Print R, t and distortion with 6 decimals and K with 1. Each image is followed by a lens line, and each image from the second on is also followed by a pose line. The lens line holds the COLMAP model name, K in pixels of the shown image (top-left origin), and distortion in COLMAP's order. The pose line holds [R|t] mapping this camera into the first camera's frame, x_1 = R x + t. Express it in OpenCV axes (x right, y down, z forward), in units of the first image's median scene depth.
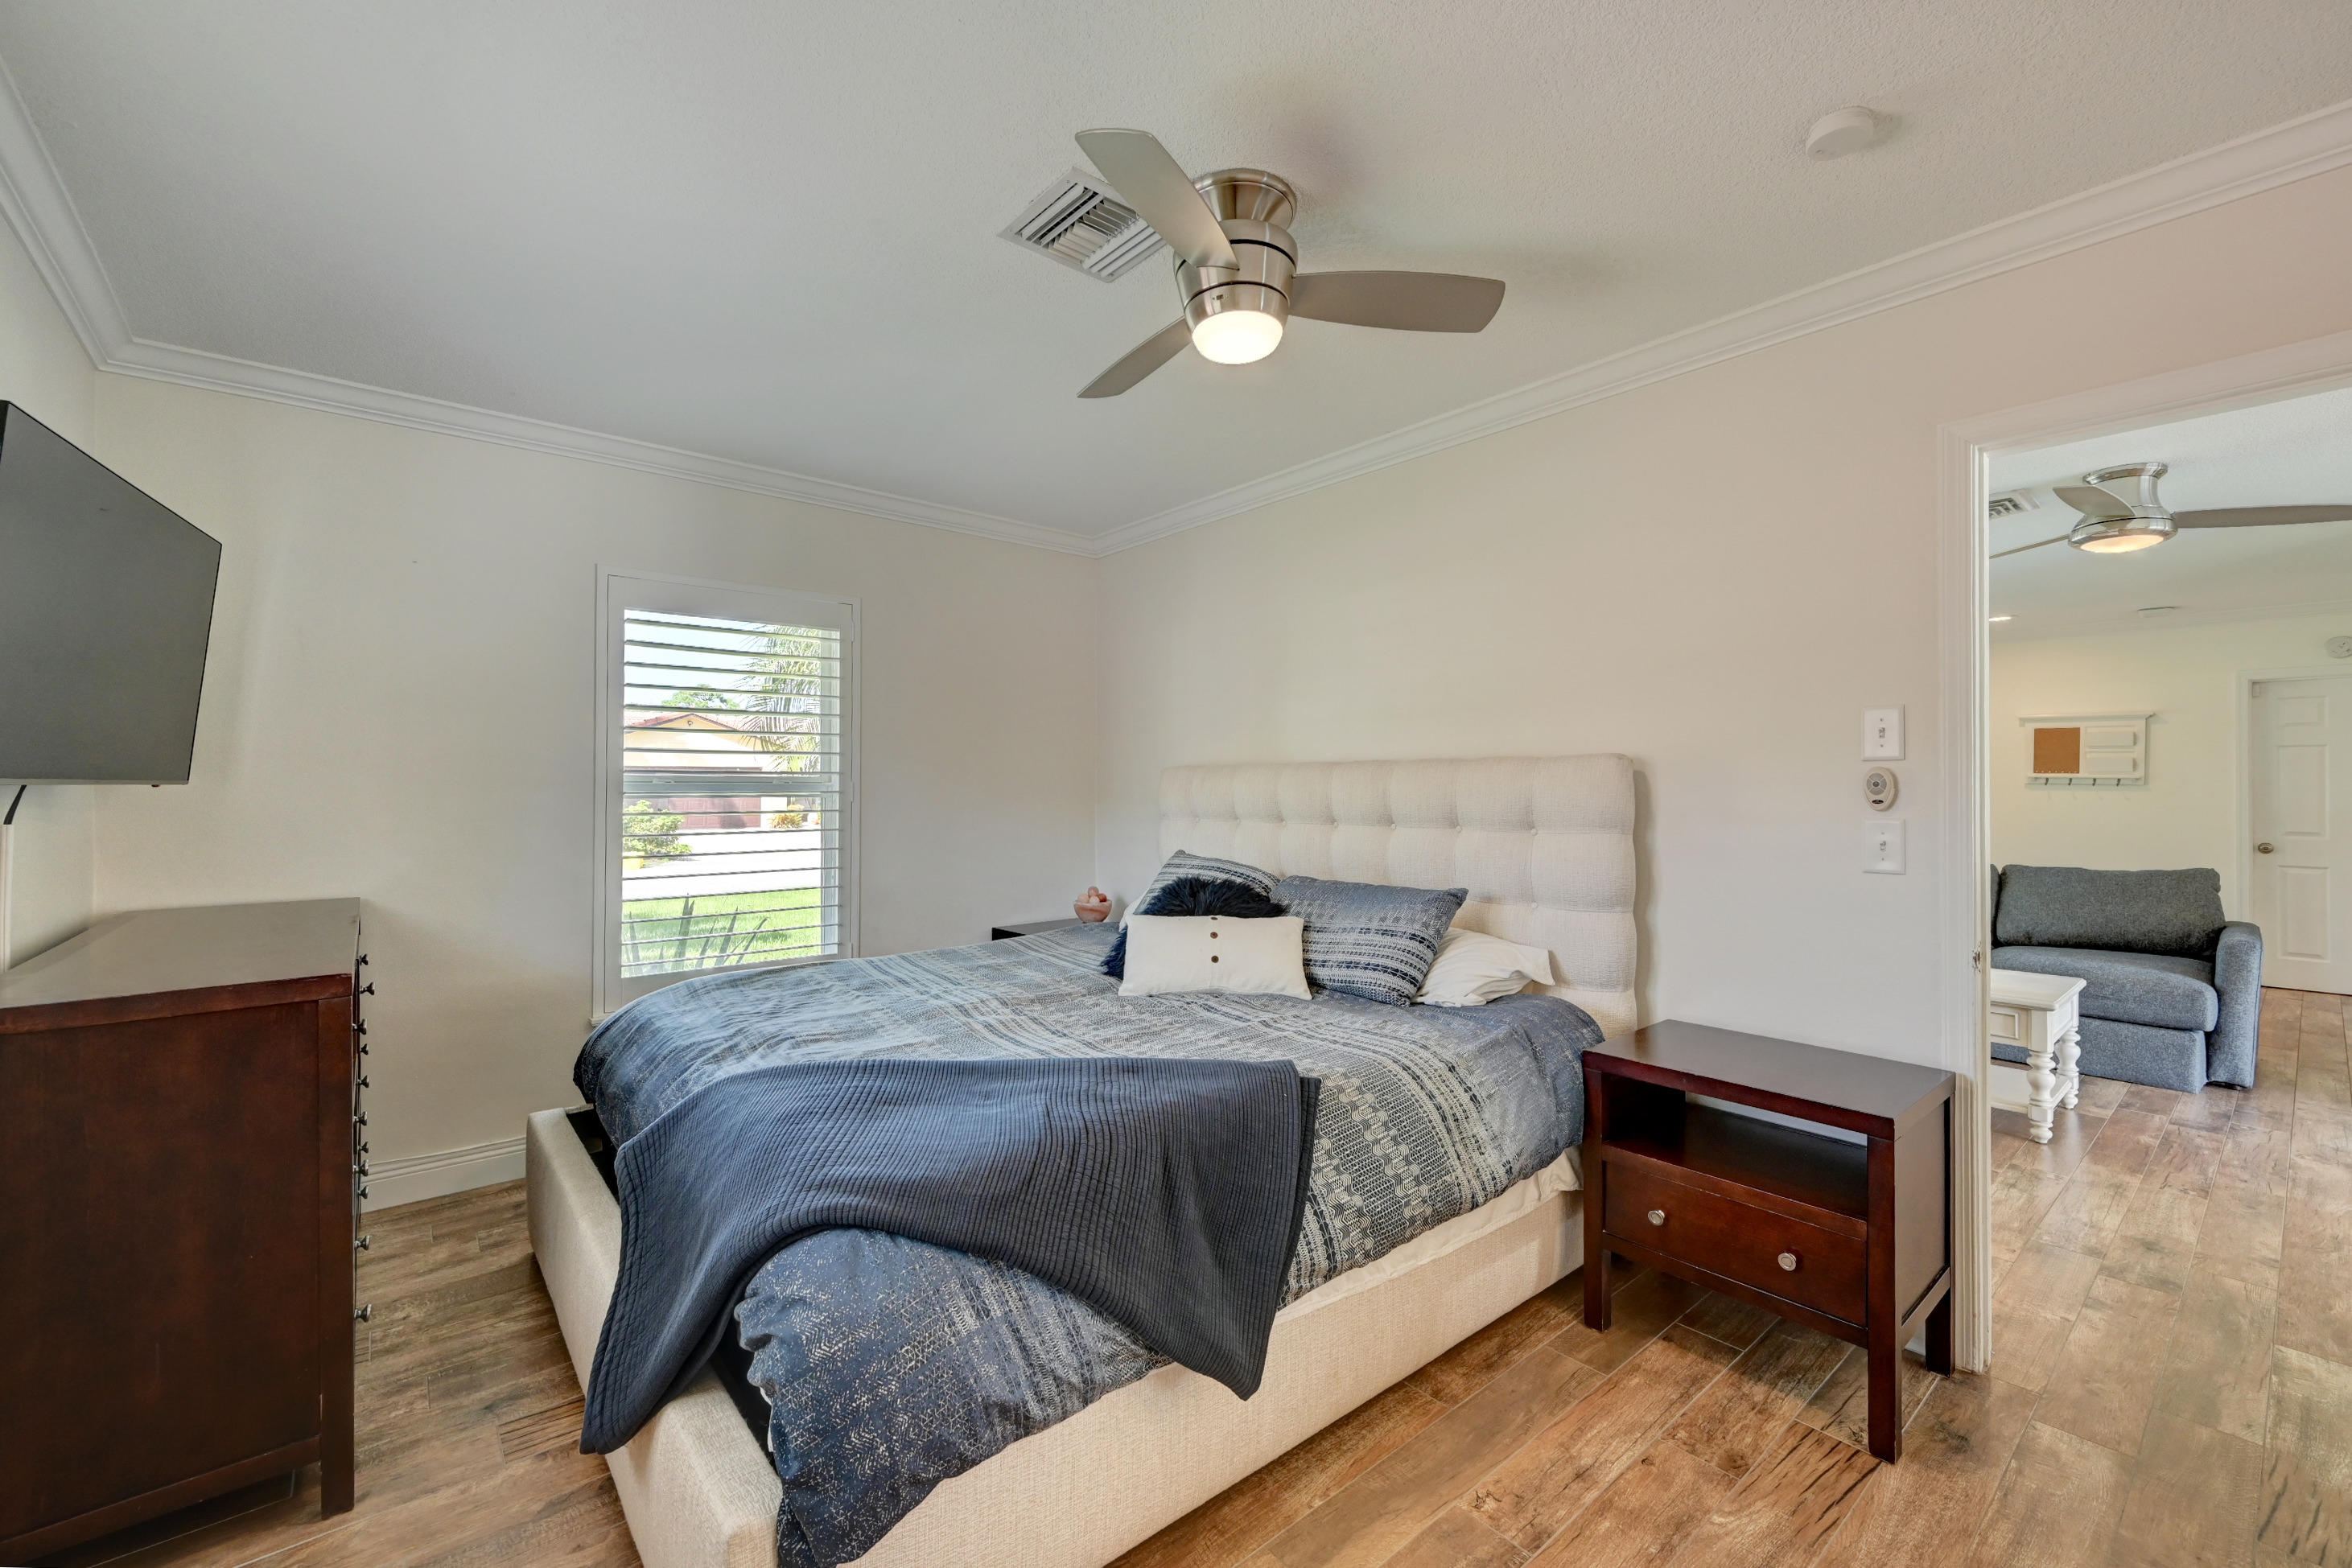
lens RADIAL K [[925.0, 0, 1179.4], [0, 925.0, 779.5], [0, 0, 1]] dist [0.002327, 0.000721]
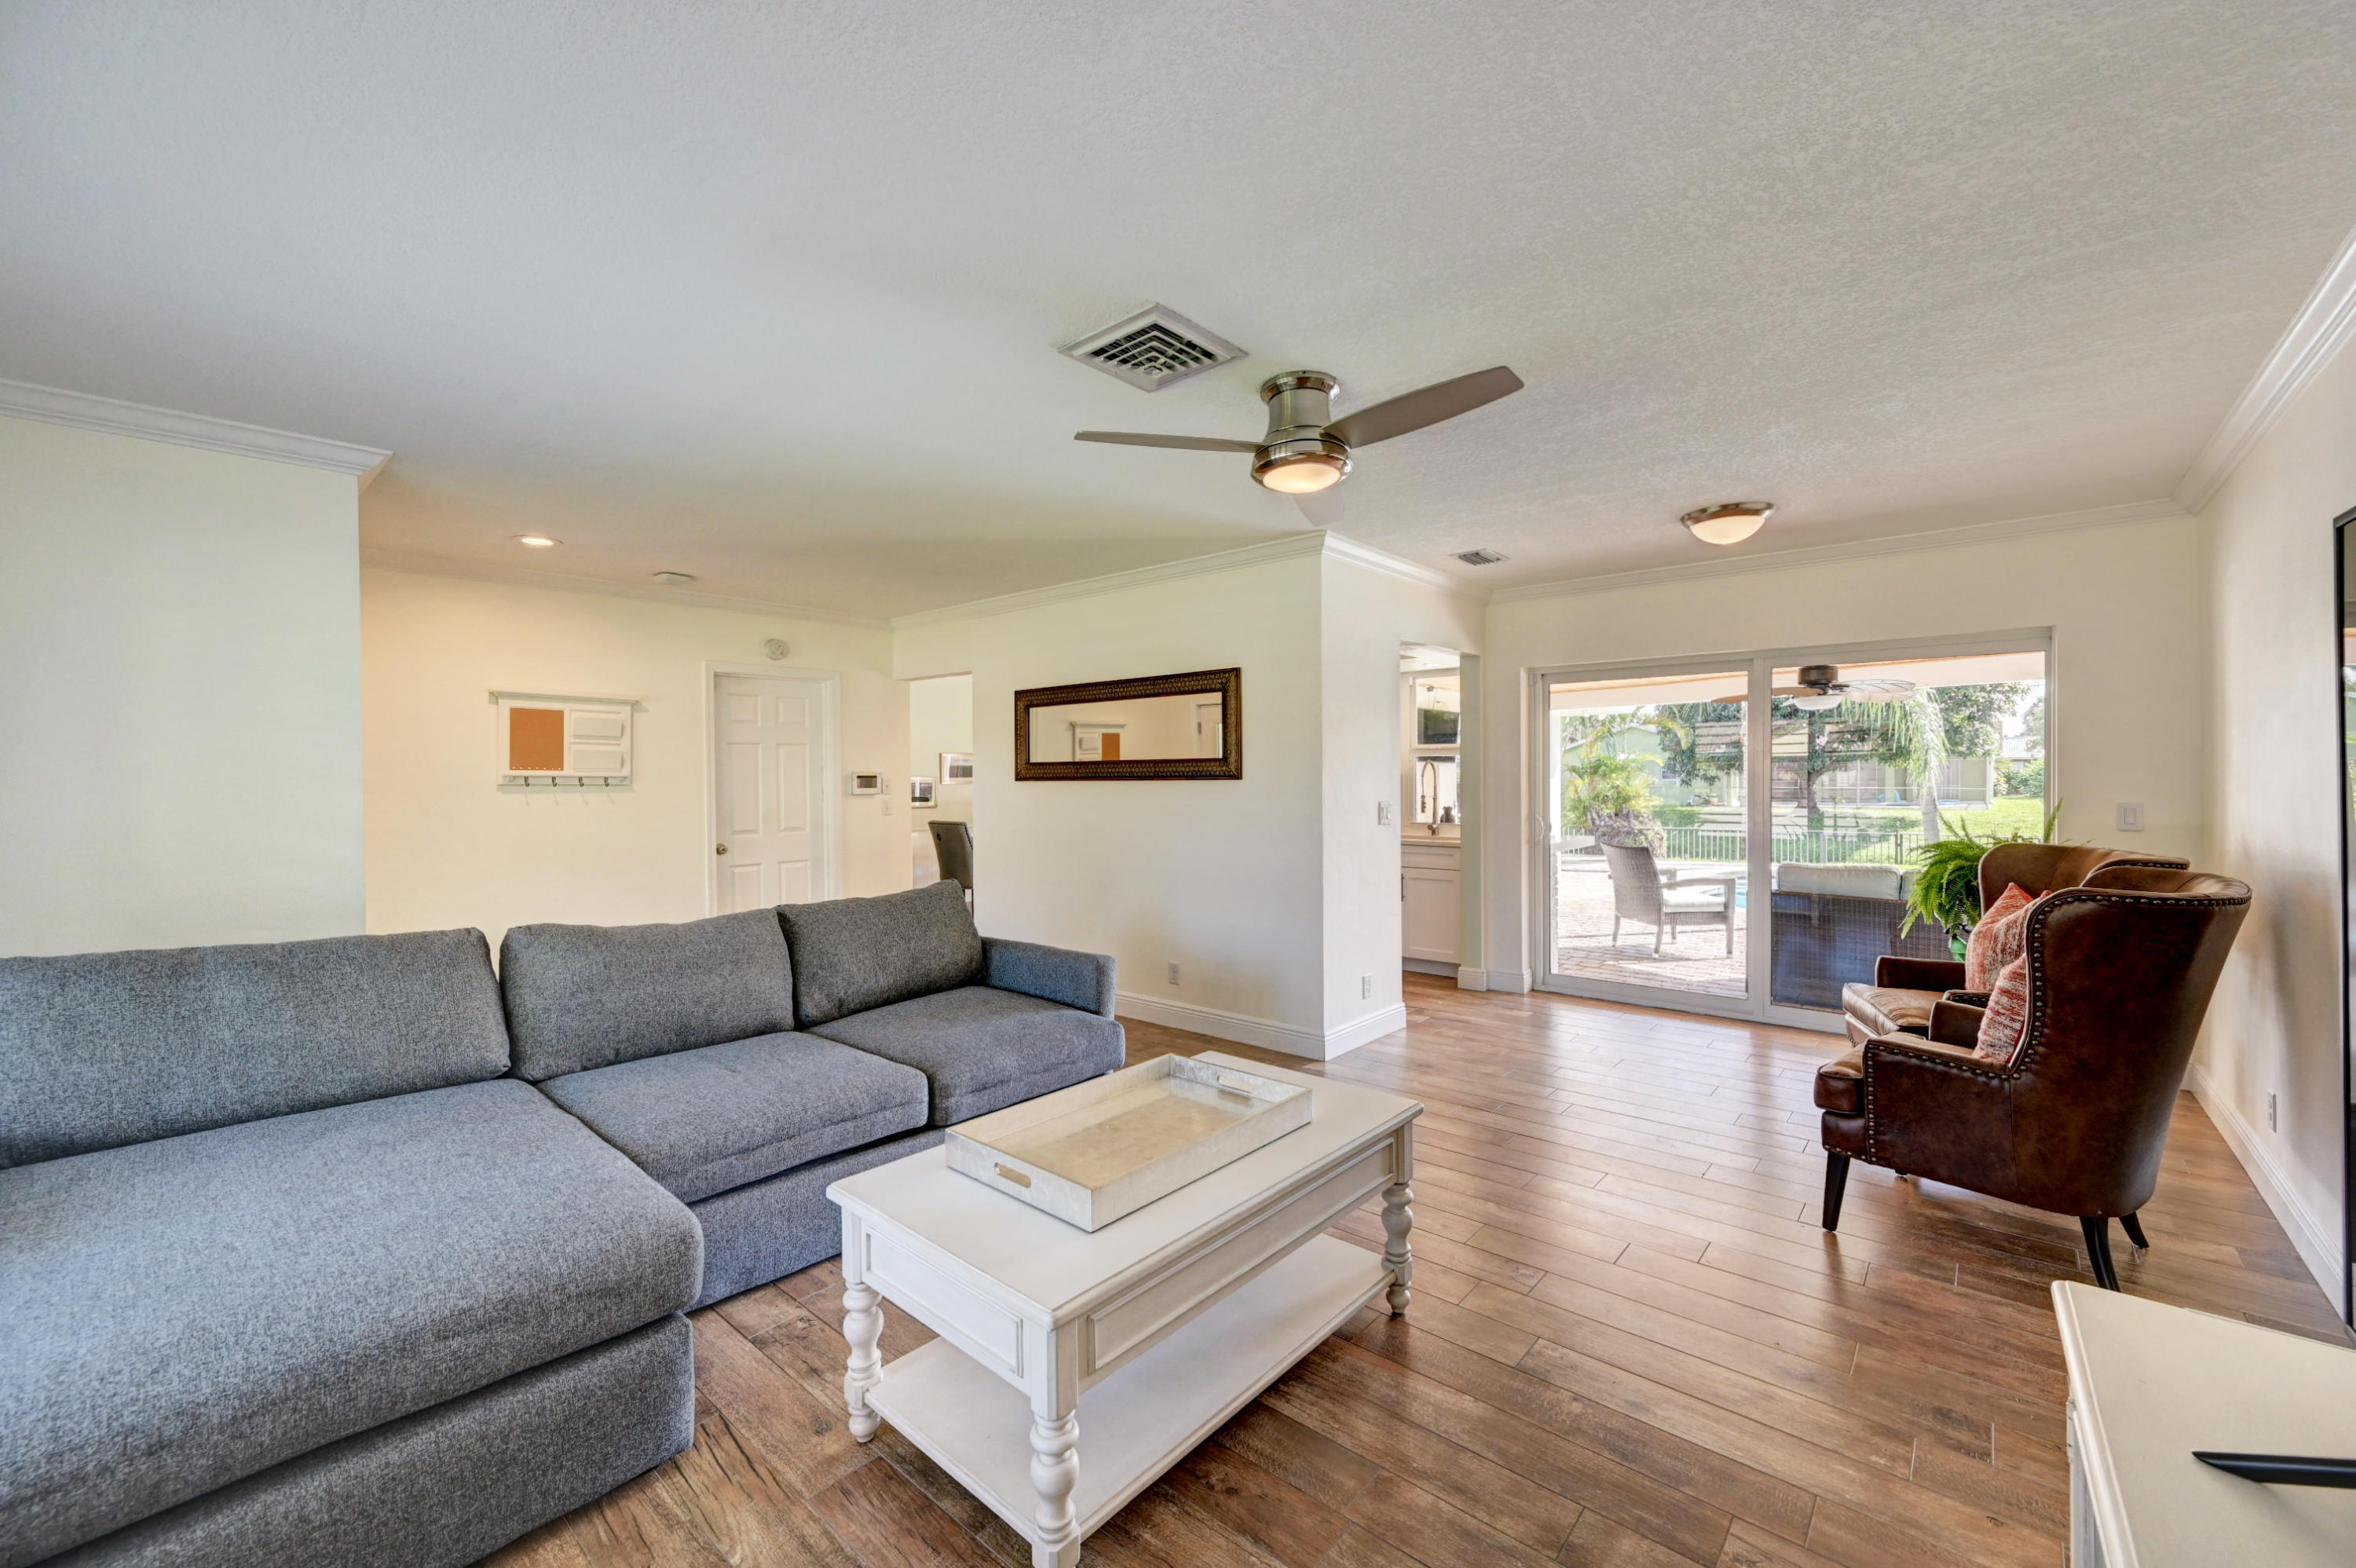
lens RADIAL K [[926.6, 0, 1181.4], [0, 926.6, 779.4], [0, 0, 1]] dist [0.002327, 0.000721]
pose [[-0.160644, -0.004712, 0.987001, 0.586815], [0.001591, 0.999986, 0.005033, -0.009265], [-0.987011, 0.002379, -0.160634, 2.700000]]
